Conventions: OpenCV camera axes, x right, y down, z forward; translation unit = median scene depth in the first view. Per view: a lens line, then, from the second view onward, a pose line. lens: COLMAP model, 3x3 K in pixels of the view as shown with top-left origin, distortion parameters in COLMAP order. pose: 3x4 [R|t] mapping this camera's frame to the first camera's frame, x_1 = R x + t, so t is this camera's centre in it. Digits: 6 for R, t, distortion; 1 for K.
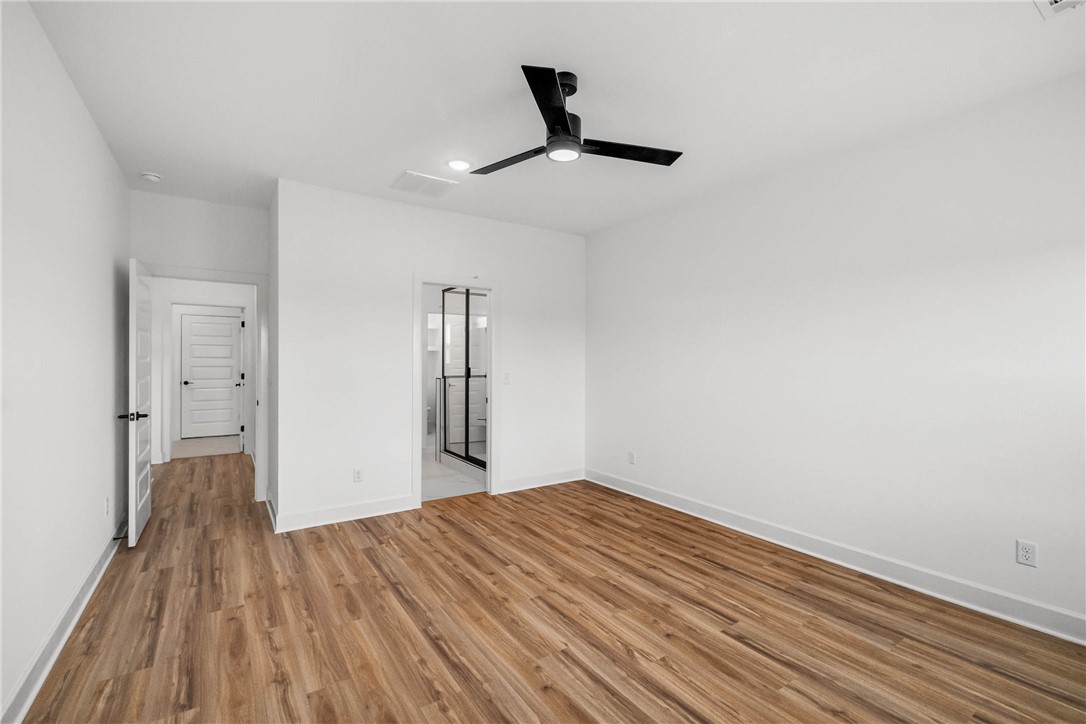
lens RADIAL K [[467.1, 0, 545.4], [0, 467.1, 357.2], [0, 0, 1]] dist [0.000852, -0.000584]
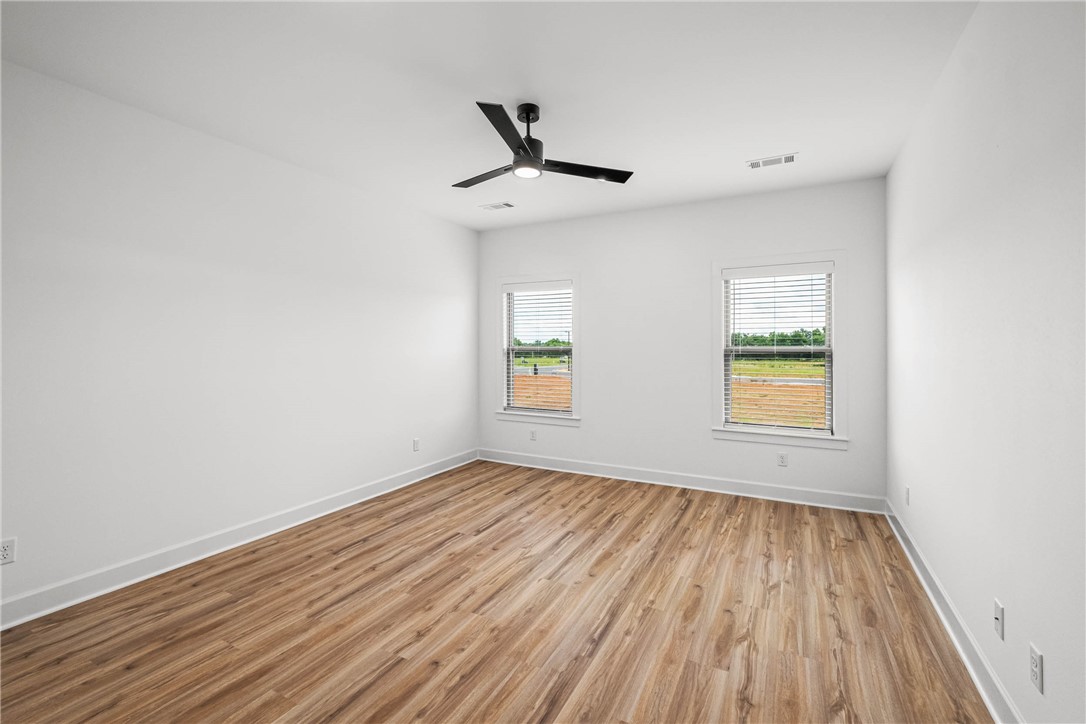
lens RADIAL K [[467.1, 0, 545.4], [0, 467.1, 357.2], [0, 0, 1]] dist [0.000852, -0.000584]
pose [[-0.458627, -0.025987, 0.888249, -0.841600], [-0.006411, 0.999643, 0.025936, 0.000041], [-0.888606, 0.006201, -0.458630, 1.257119]]
